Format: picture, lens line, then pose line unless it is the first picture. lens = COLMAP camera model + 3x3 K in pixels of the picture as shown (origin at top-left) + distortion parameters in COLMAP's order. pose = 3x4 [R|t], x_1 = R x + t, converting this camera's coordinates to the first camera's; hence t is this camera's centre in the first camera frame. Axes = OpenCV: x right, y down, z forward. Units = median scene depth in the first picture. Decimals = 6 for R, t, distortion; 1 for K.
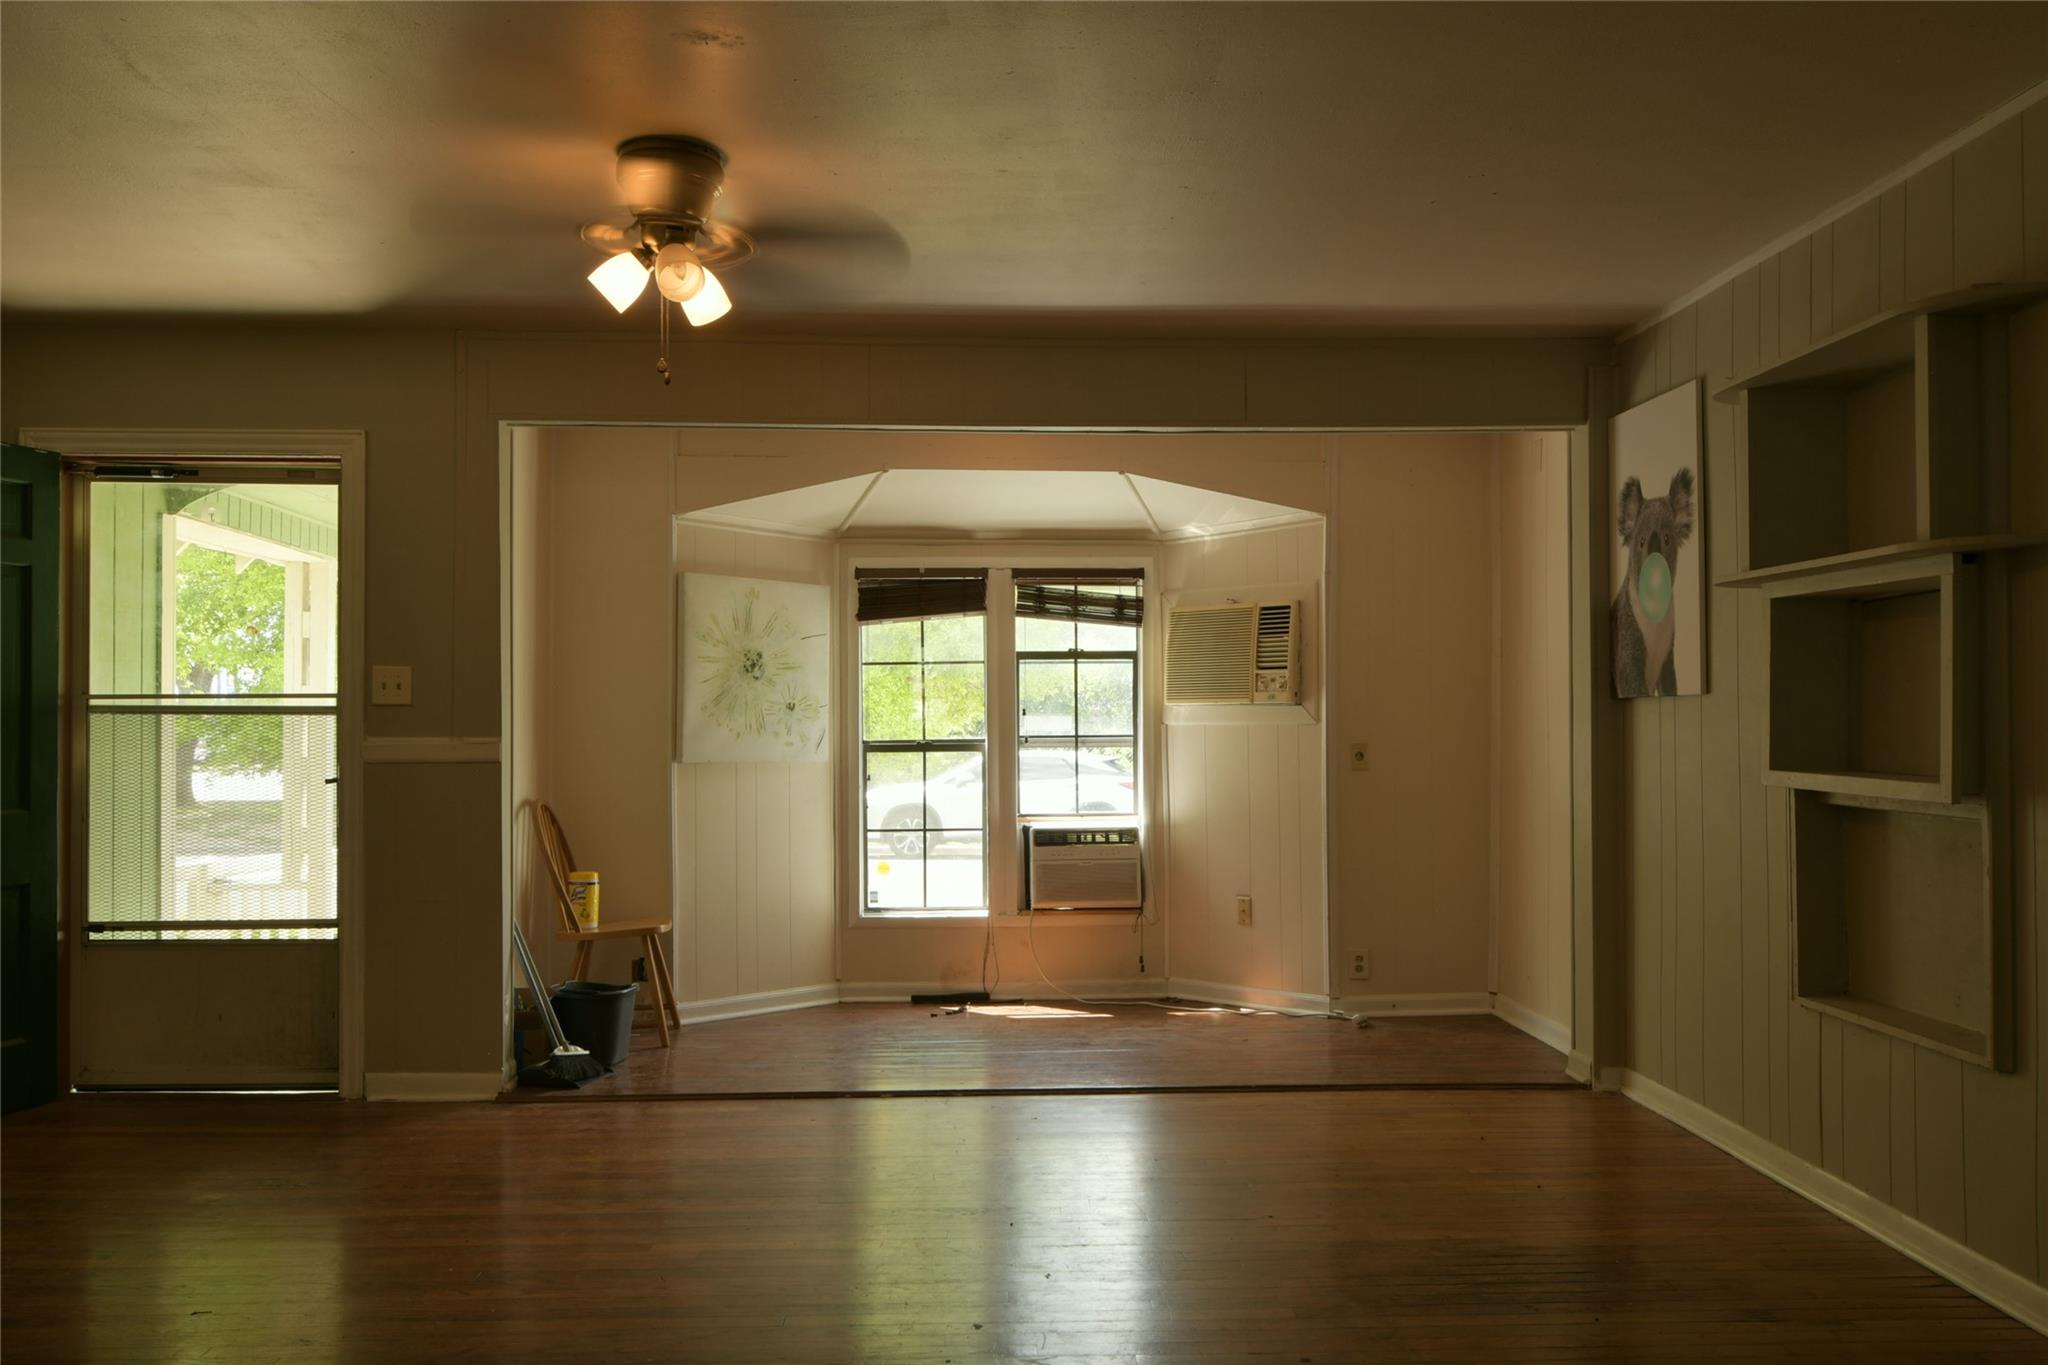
lens RADIAL K [[1587.8, 0, 1032.7], [0, 1587.8, 697.3], [0, 0, 1]] dist [-0.009649, -0.005255]
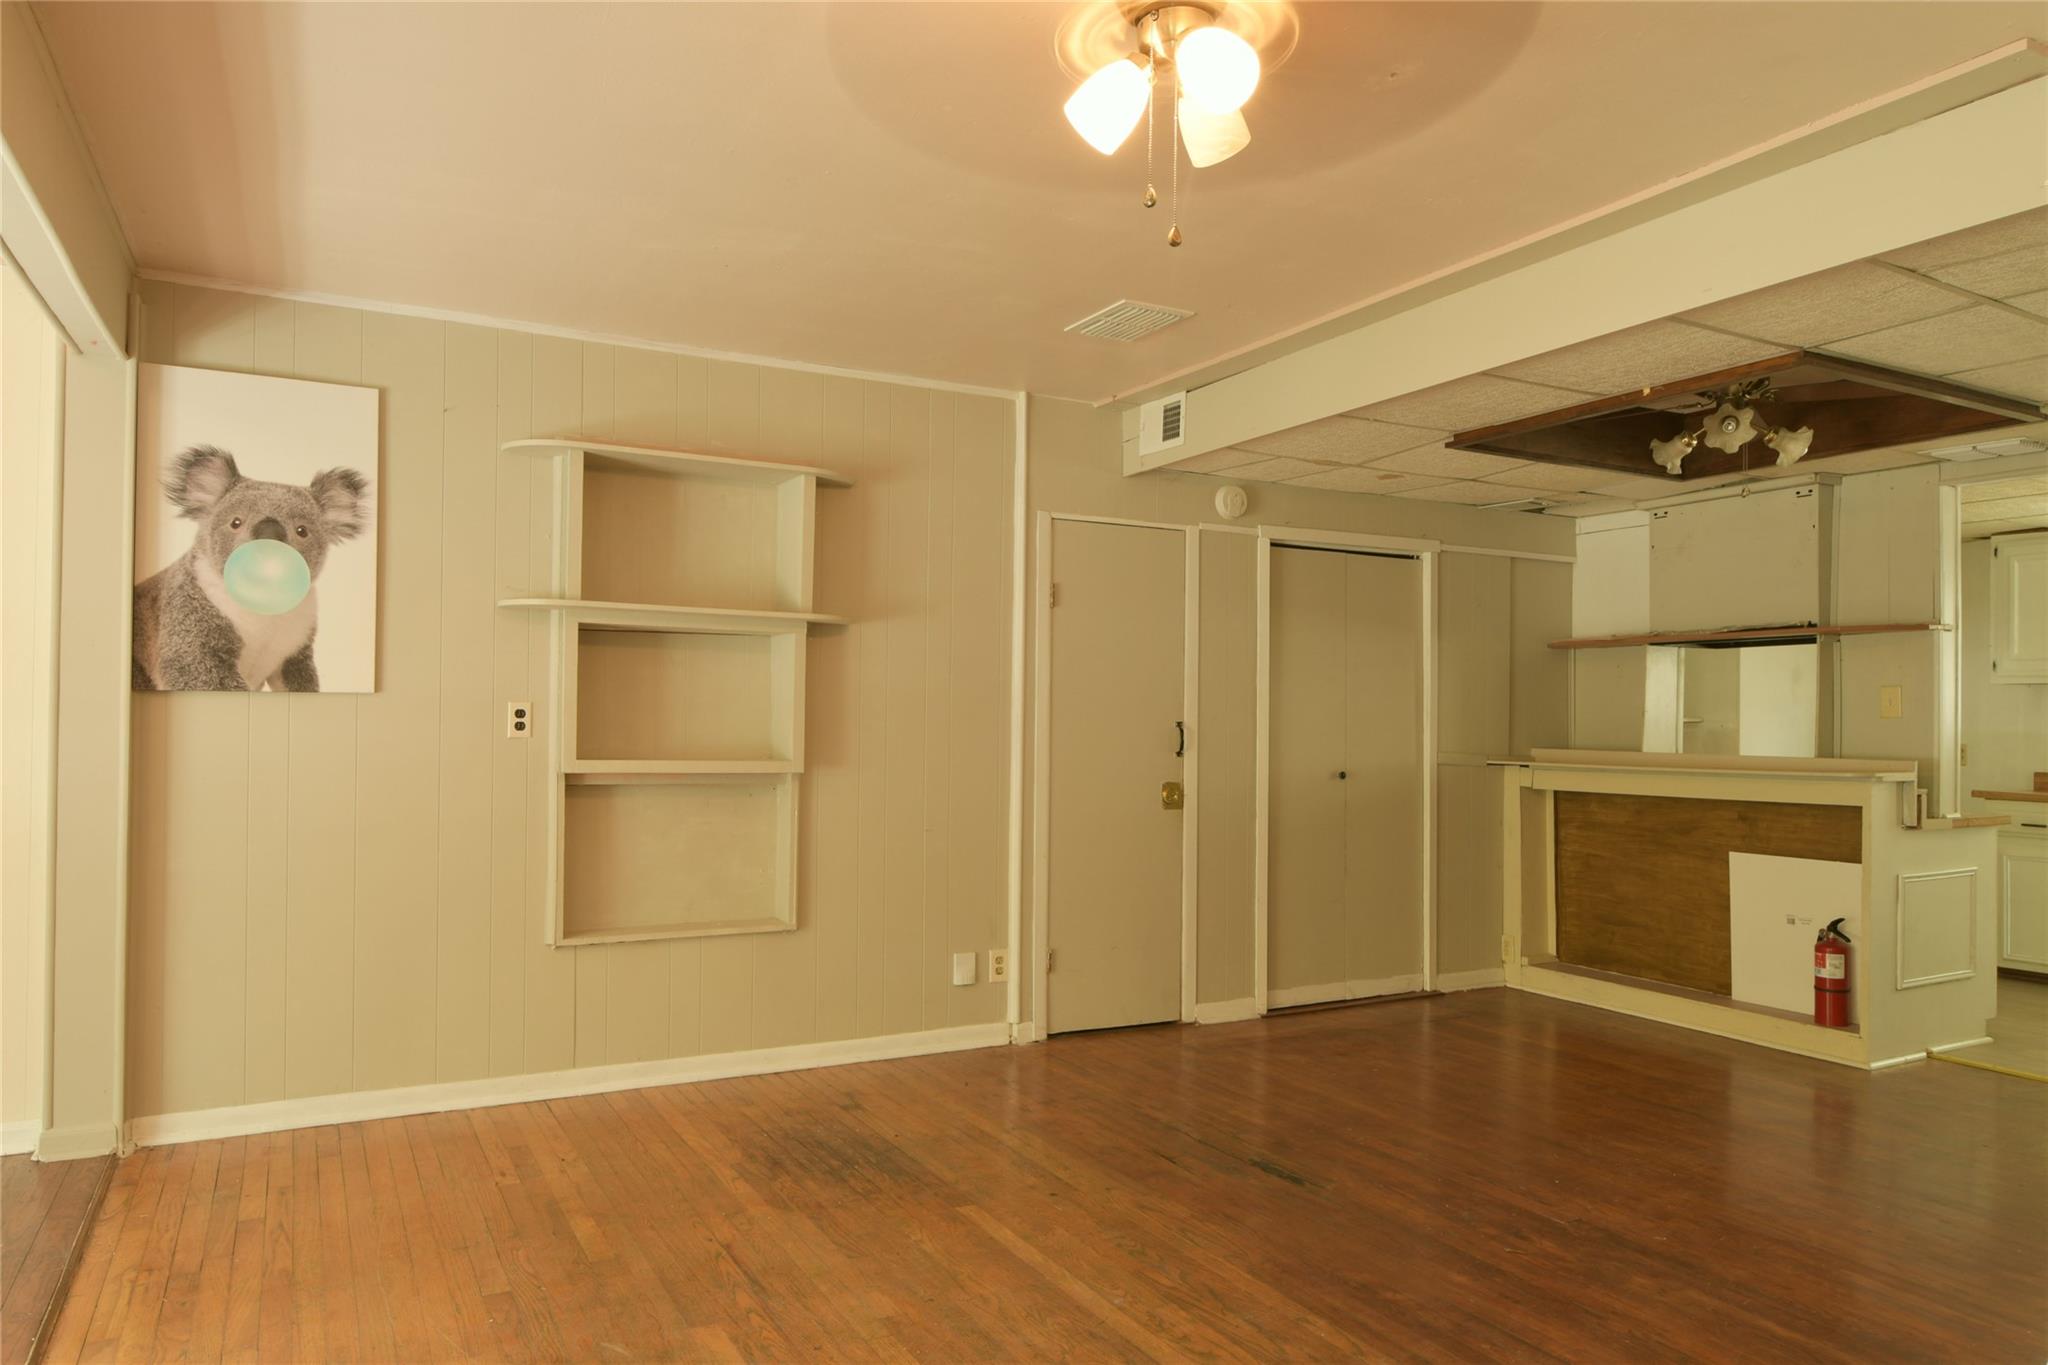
lens RADIAL K [[1337.5, 0, 1038.5], [0, 1337.5, 712.4], [0, 0, 1]] dist [-0.006552, -0.003044]
pose [[-0.444626, 0.002692, 0.895712, -0.415978], [-0.023098, 0.999628, -0.014470, 0.010082], [-0.895418, -0.027123, -0.444399, 0.747413]]
